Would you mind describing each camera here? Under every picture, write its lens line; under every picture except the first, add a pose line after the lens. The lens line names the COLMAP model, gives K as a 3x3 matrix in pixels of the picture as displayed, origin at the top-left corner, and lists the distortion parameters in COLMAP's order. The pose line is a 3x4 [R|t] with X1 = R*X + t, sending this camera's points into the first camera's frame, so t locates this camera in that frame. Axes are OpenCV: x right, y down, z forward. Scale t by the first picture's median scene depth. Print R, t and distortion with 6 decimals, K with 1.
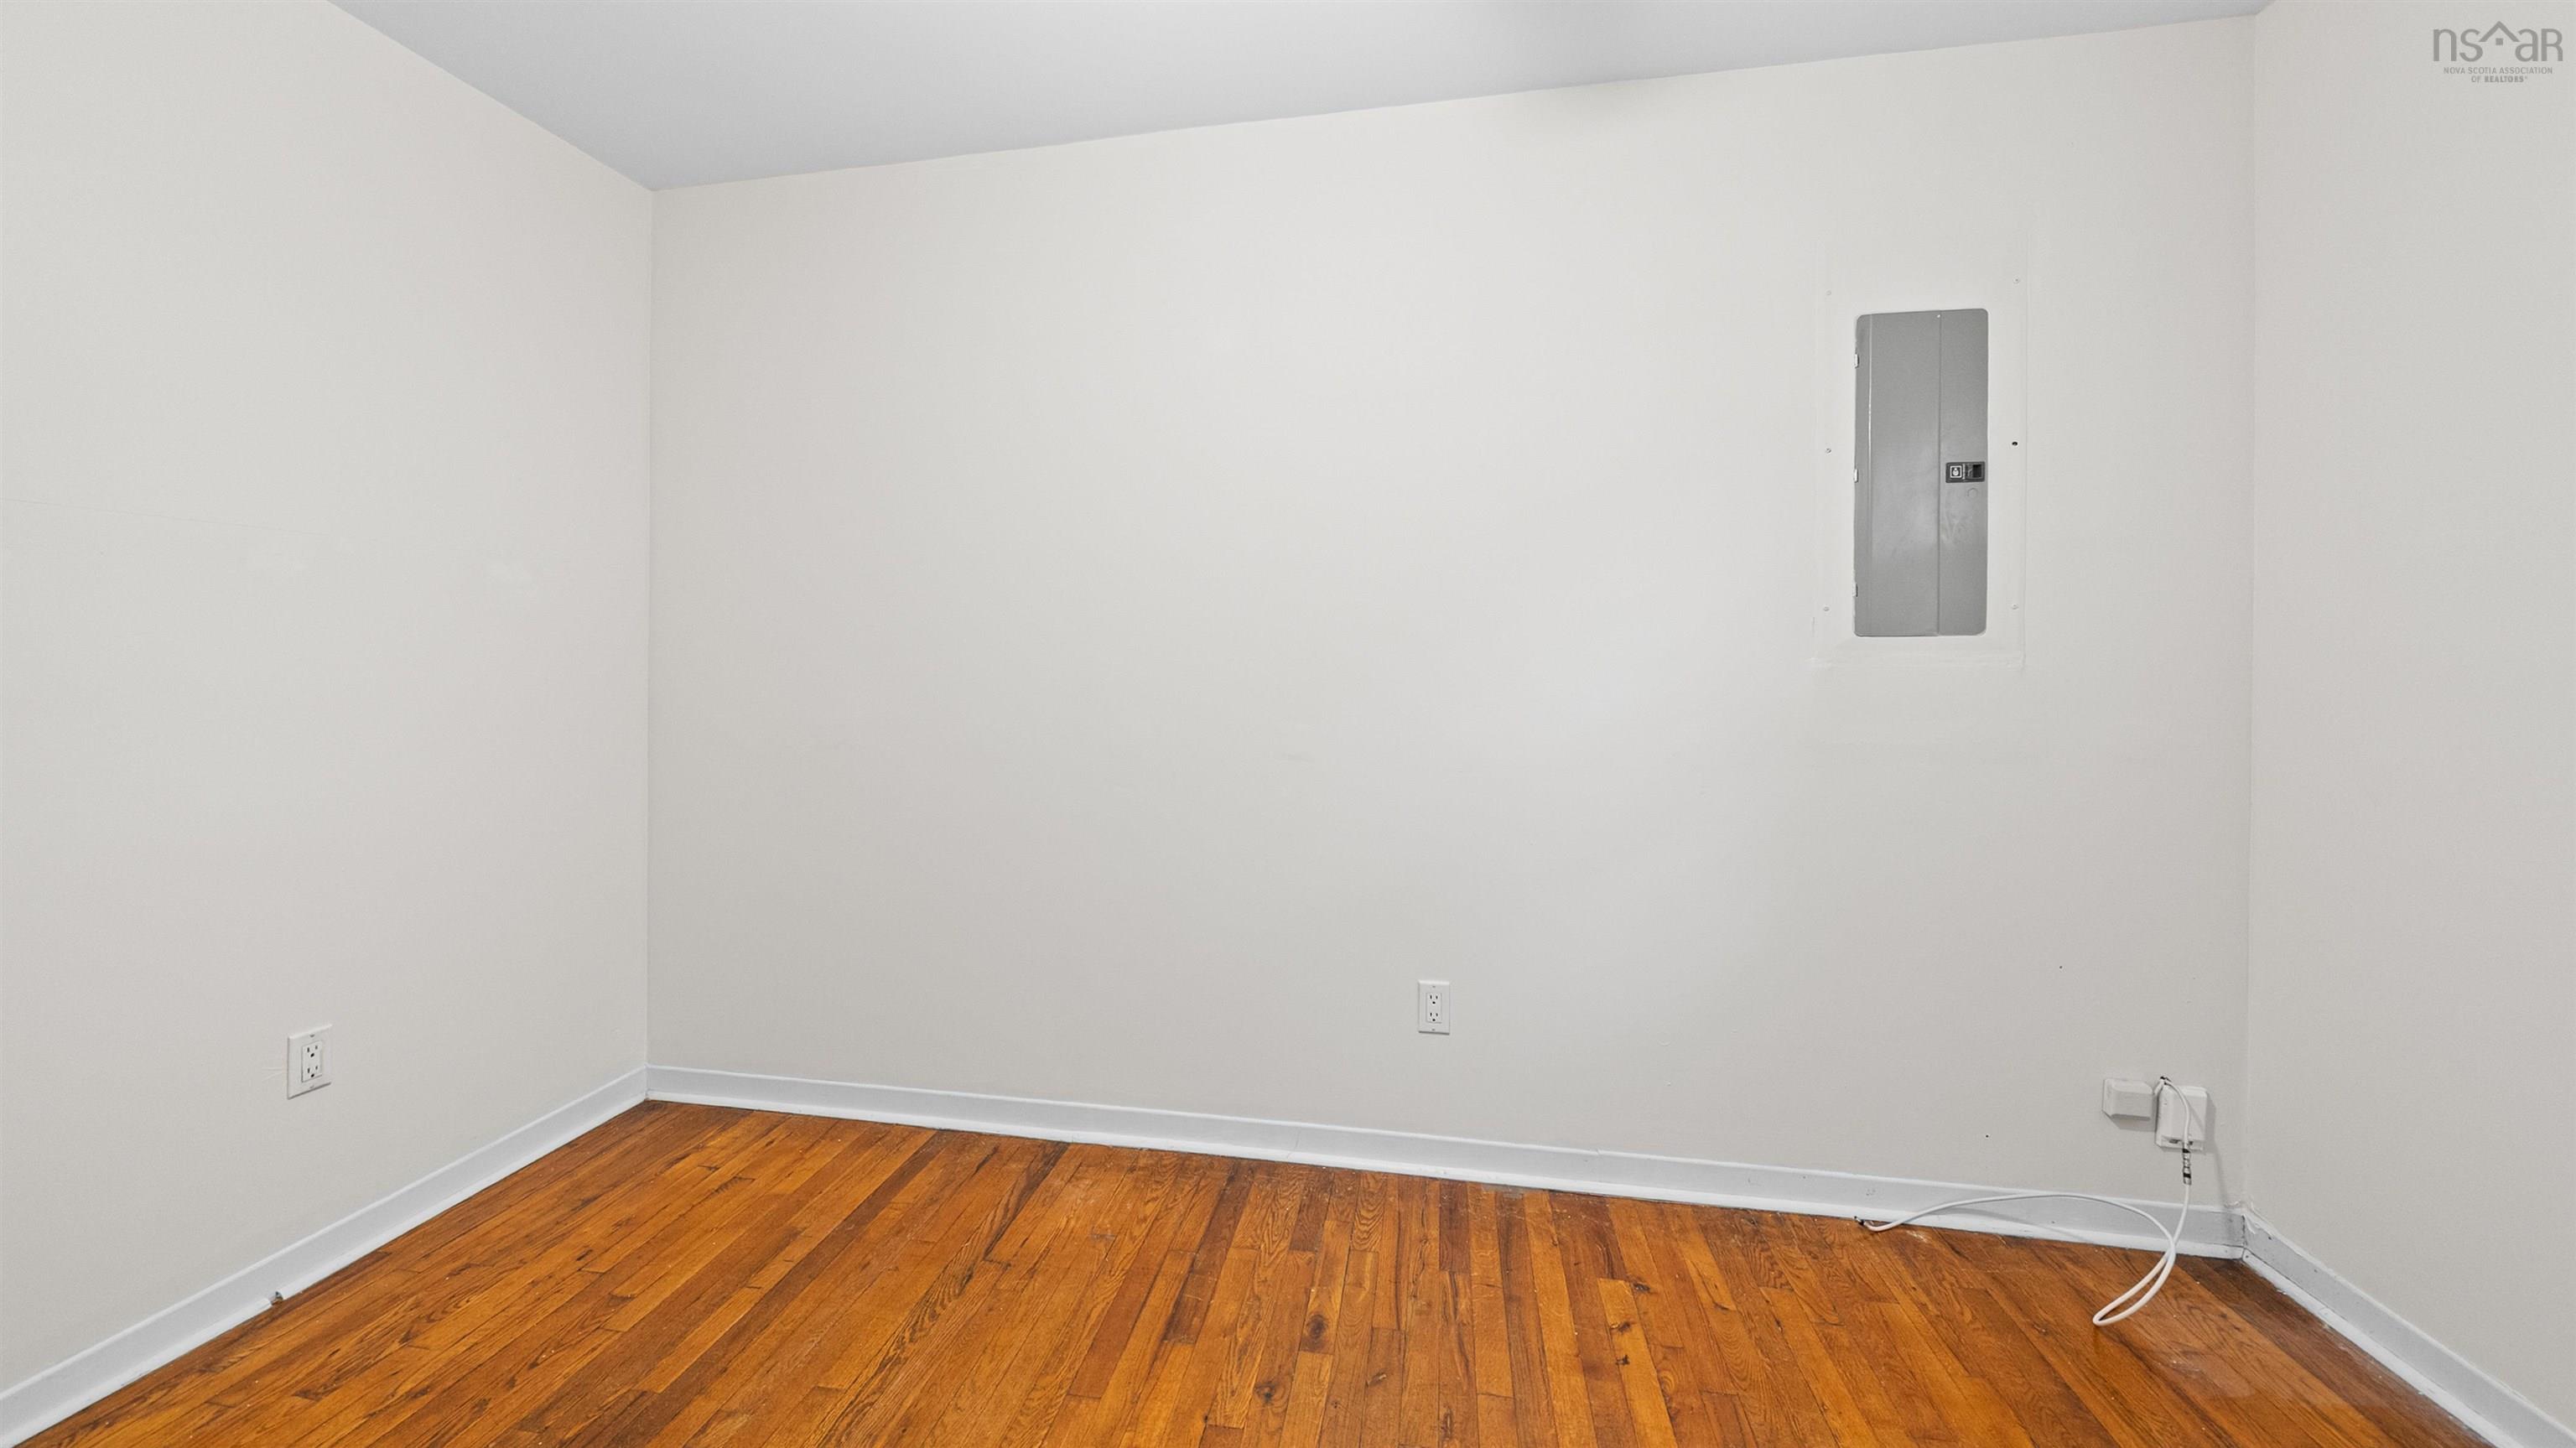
lens RADIAL K [[905.6, 0, 1255.4], [0, 905.6, 666.8], [0, 0, 1]] dist [-0.003142, -0.000198]
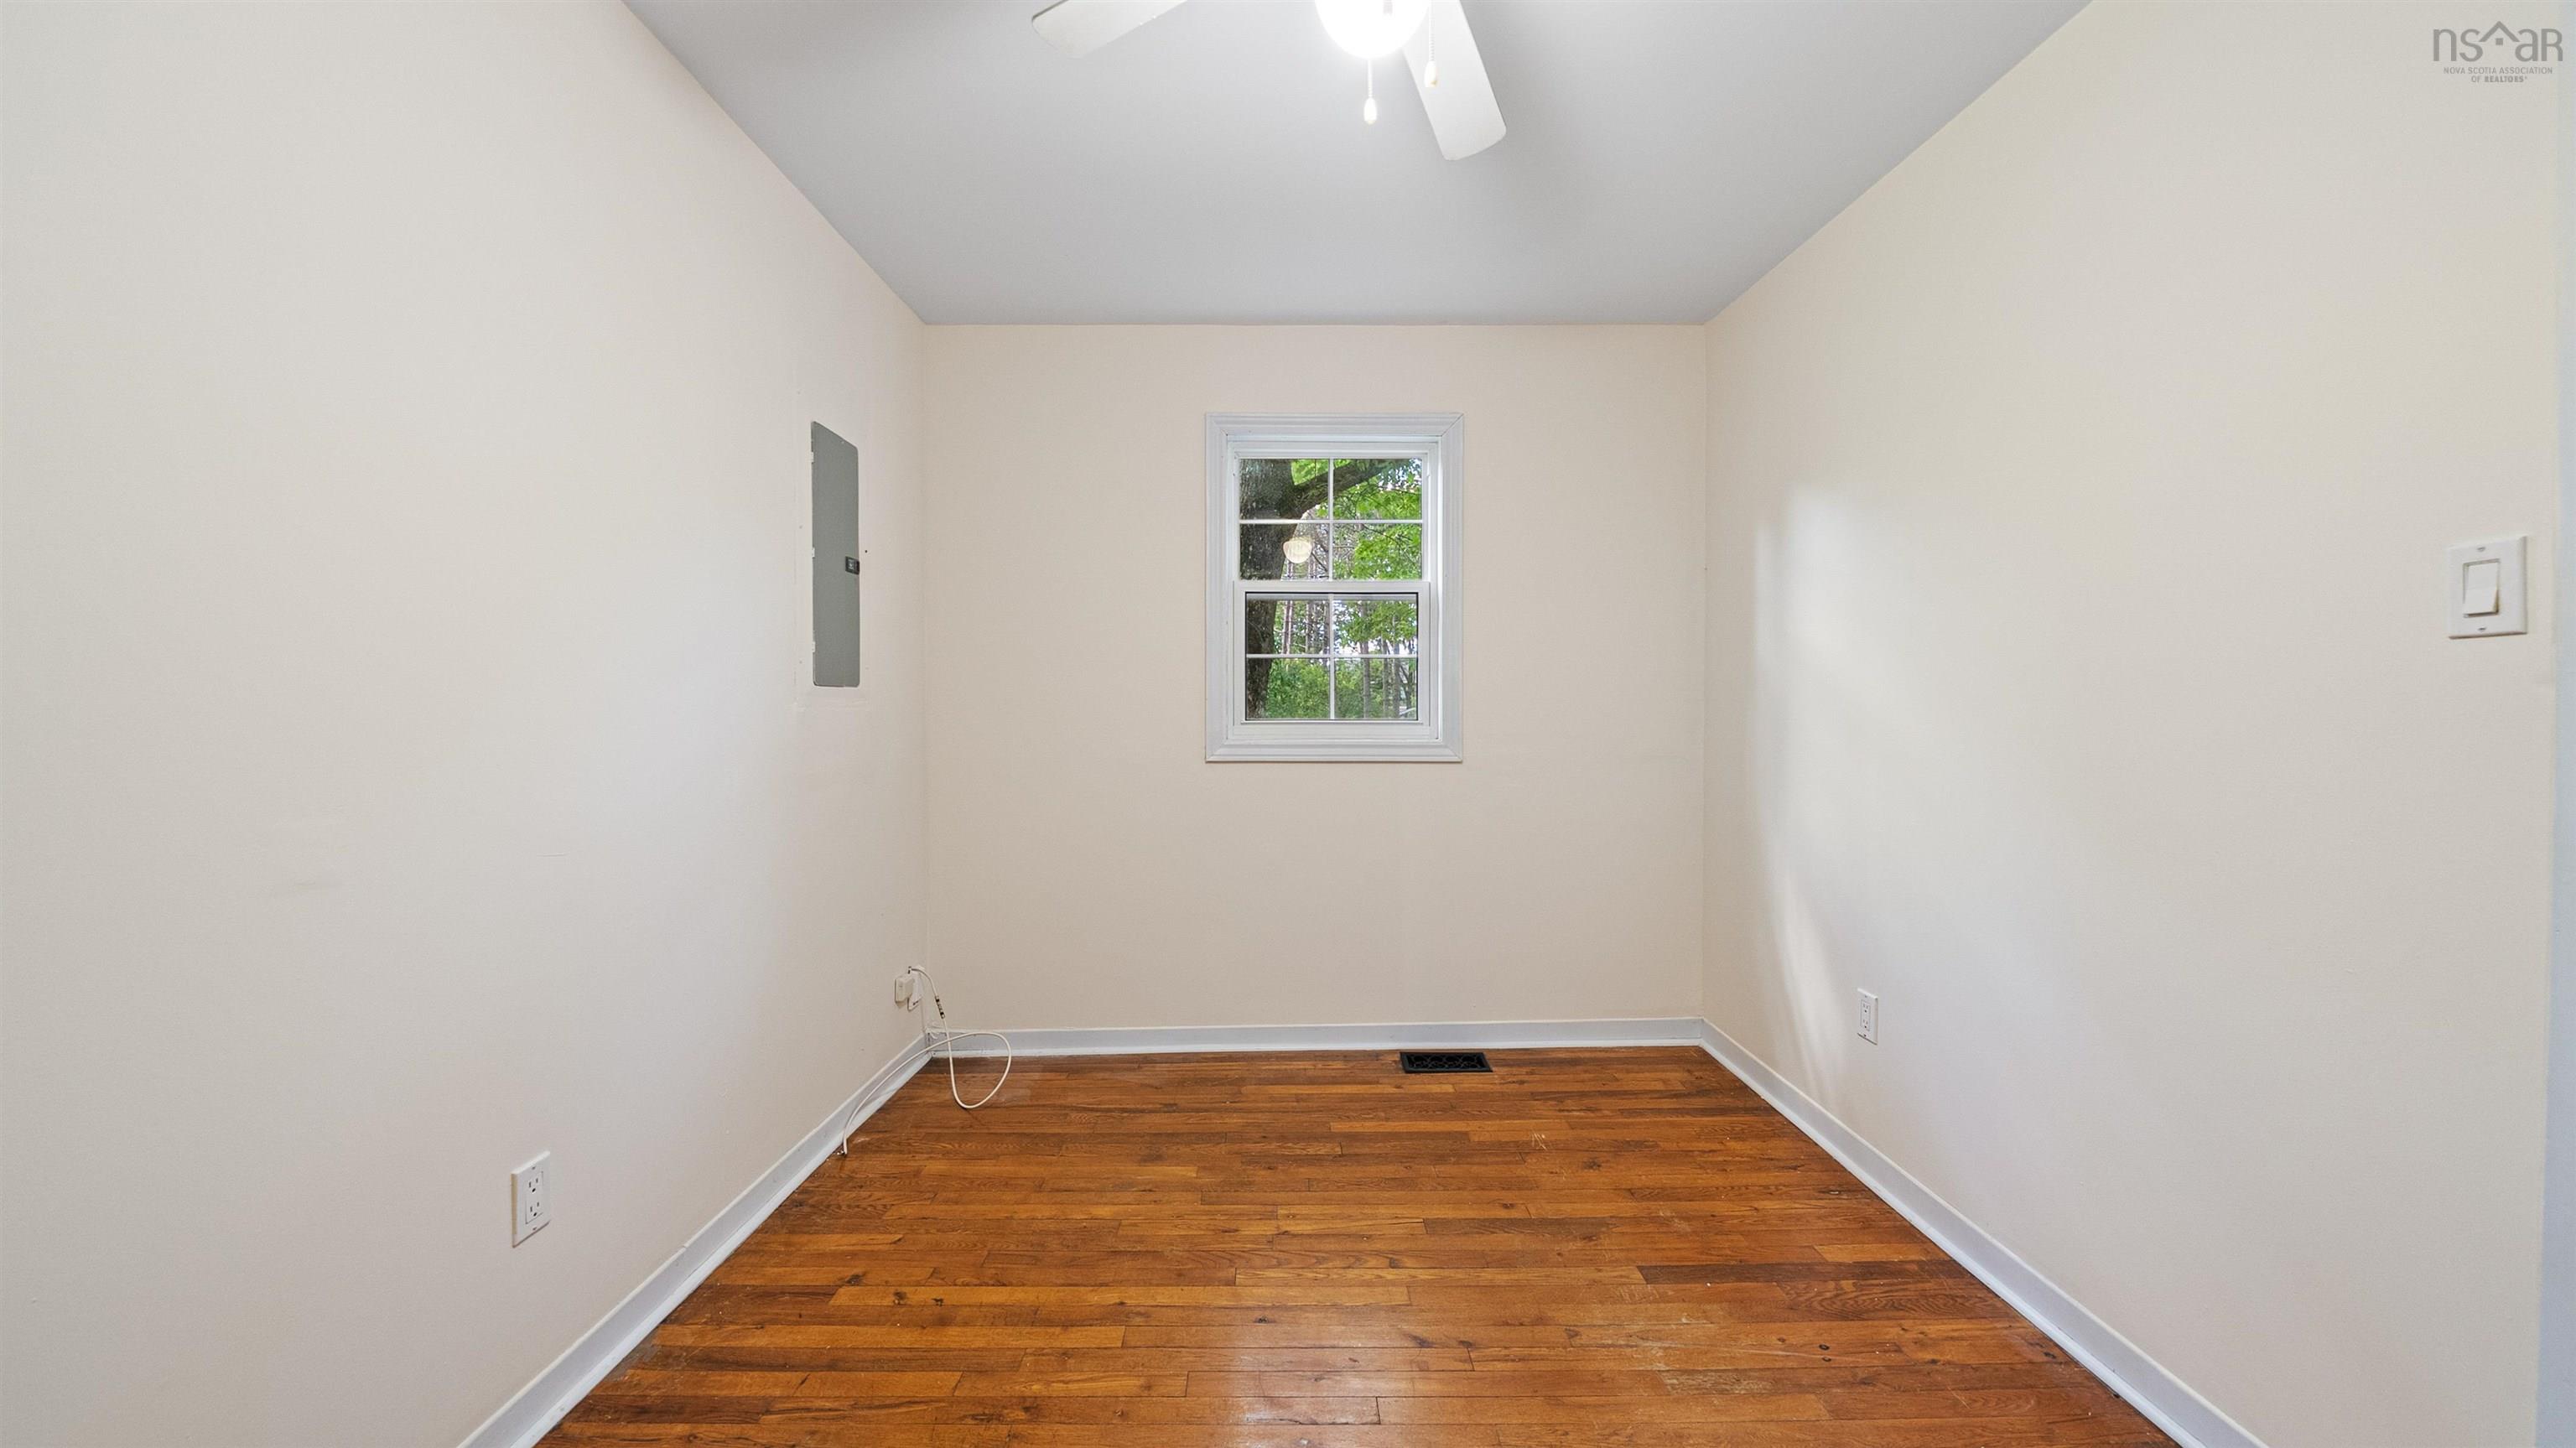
lens RADIAL K [[905.6, 0, 1274.9], [0, 905.6, 715.0], [0, 0, 1]] dist [-0.003142, -0.000198]
pose [[-0.181096, -0.007201, 0.983439, -0.718530], [-0.006766, 0.999959, 0.006076, -0.006577], [-0.983442, -0.005554, -0.181138, 0.683407]]
